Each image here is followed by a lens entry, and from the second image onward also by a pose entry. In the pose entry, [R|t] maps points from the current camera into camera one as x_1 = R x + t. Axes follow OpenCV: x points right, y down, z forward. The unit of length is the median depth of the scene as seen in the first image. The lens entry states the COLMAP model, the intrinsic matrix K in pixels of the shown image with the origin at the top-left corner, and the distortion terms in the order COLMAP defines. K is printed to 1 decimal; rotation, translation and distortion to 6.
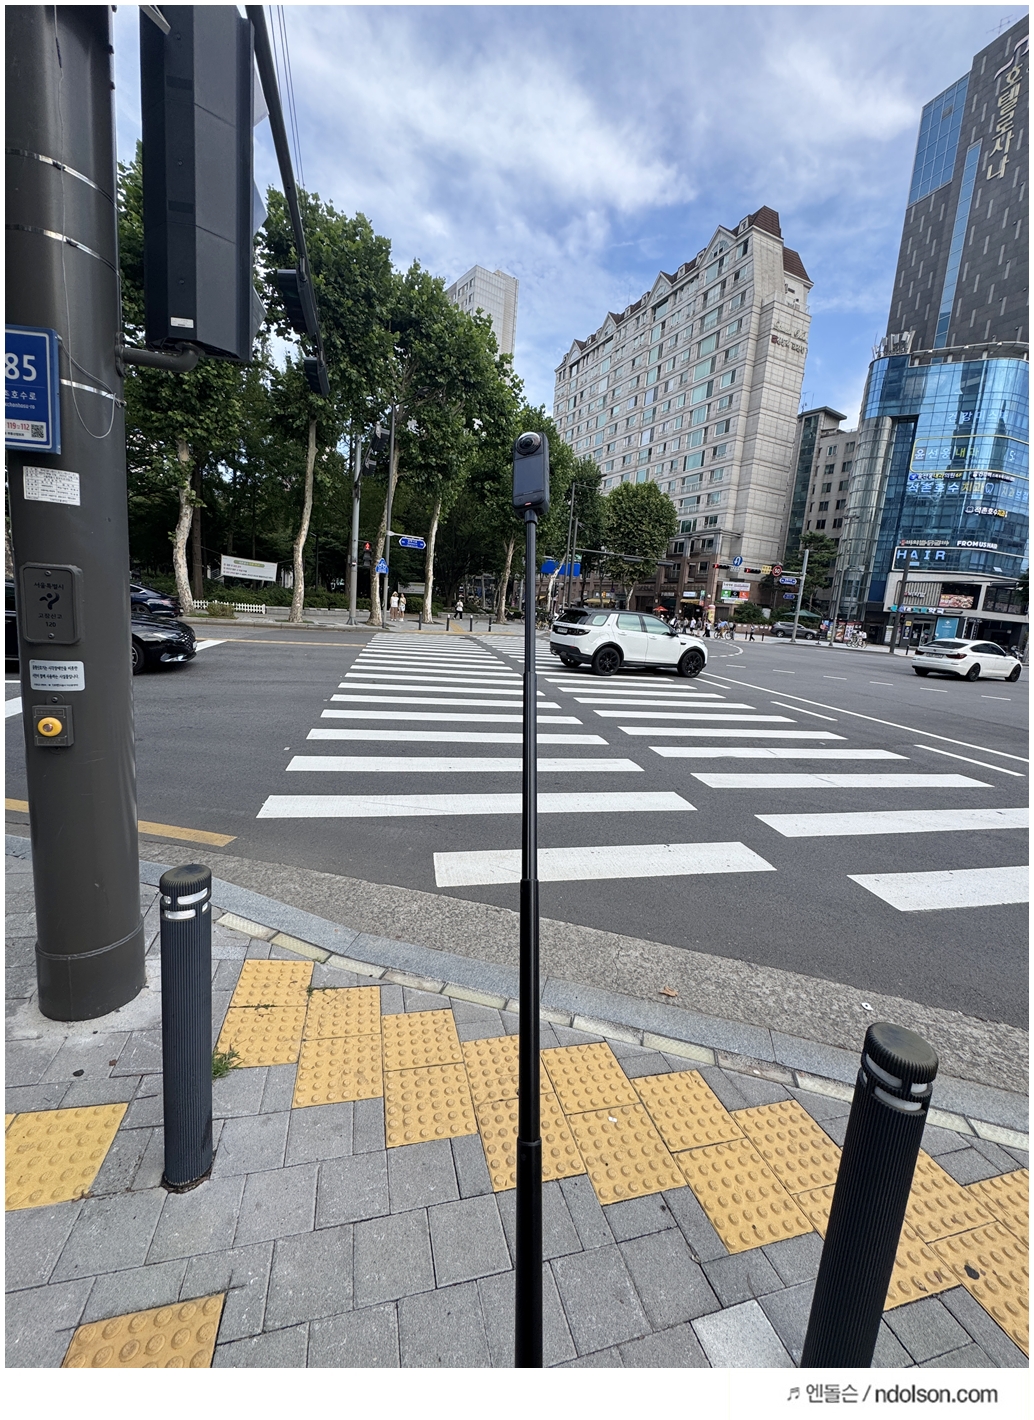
lens RADIAL K [[550.0, 0, 521.0], [0, 550.0, 689.0], [0, 0, 1]] dist [-0.006590, 0.002588]
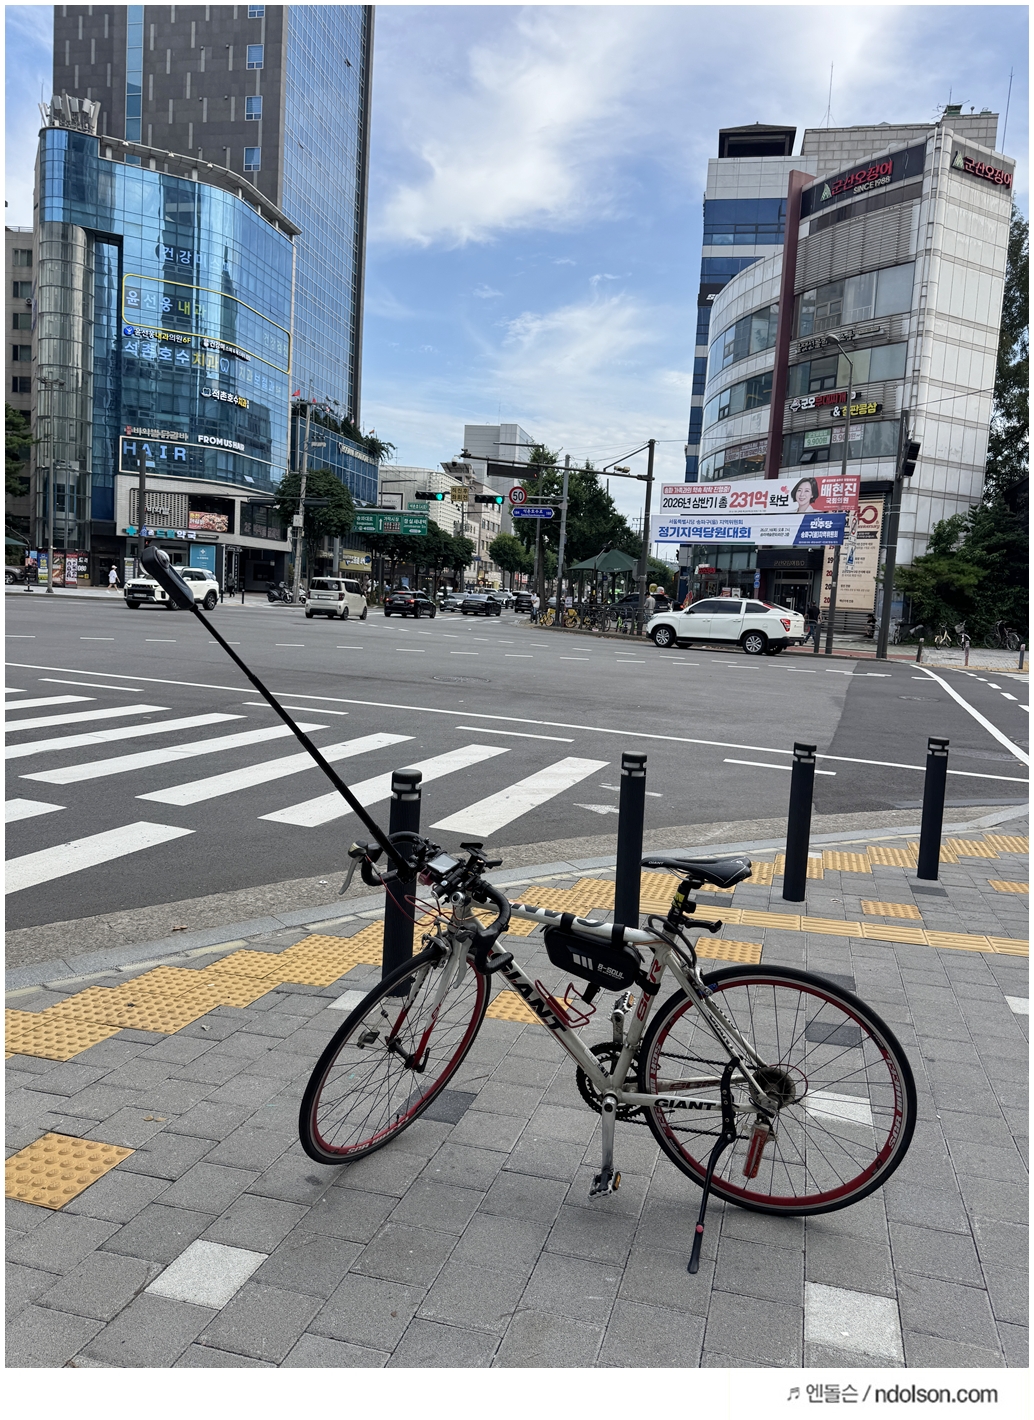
lens RADIAL K [[1064.1, 0, 521.1], [0, 1064.1, 708.5], [0, 0, 1]] dist [-0.003883, -0.004832]
pose [[0.556833, -0.133588, 0.819812, -0.140758], [0.112483, 0.990018, 0.084923, 0.007625], [-0.822973, 0.044927, 0.566301, -0.098789]]
